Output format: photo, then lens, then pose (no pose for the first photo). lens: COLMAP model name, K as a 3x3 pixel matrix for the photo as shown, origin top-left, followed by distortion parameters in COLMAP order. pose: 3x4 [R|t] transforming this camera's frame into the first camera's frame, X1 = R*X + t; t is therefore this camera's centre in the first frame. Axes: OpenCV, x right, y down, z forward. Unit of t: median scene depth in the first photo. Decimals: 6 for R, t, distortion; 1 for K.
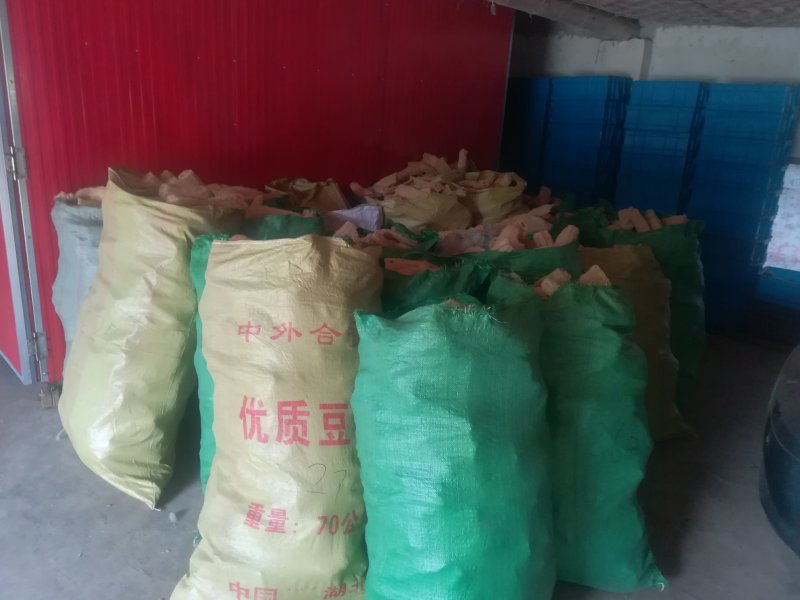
lens RADIAL K [[604.5, 0, 400.7], [0, 604.5, 325.2], [0, 0, 1]] dist [0.051746, -0.071744]
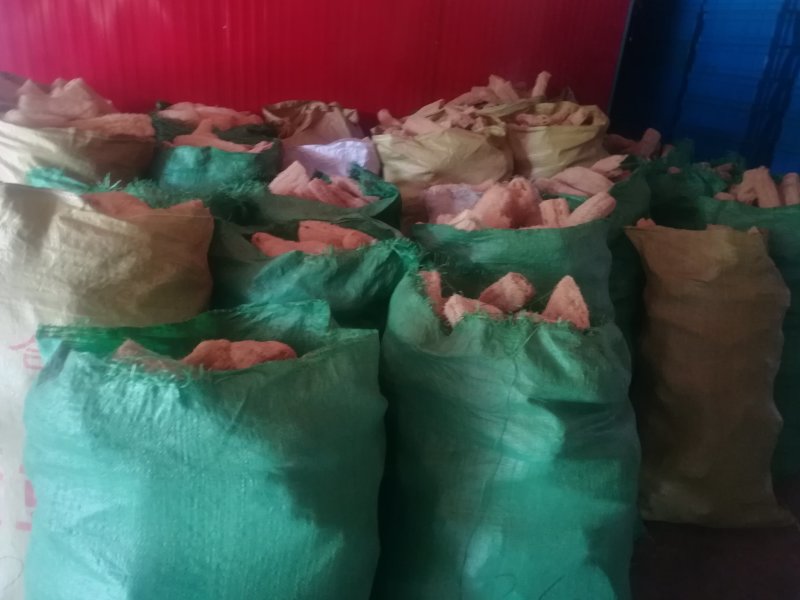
lens RADIAL K [[604.5, 0, 400.7], [0, 604.5, 325.2], [0, 0, 1]] dist [0.051746, -0.071744]
pose [[0.963153, 0.129731, -0.235597, 0.253191], [-0.104962, 0.987823, 0.114843, -0.083631], [0.247626, -0.085883, 0.965042, 0.352094]]
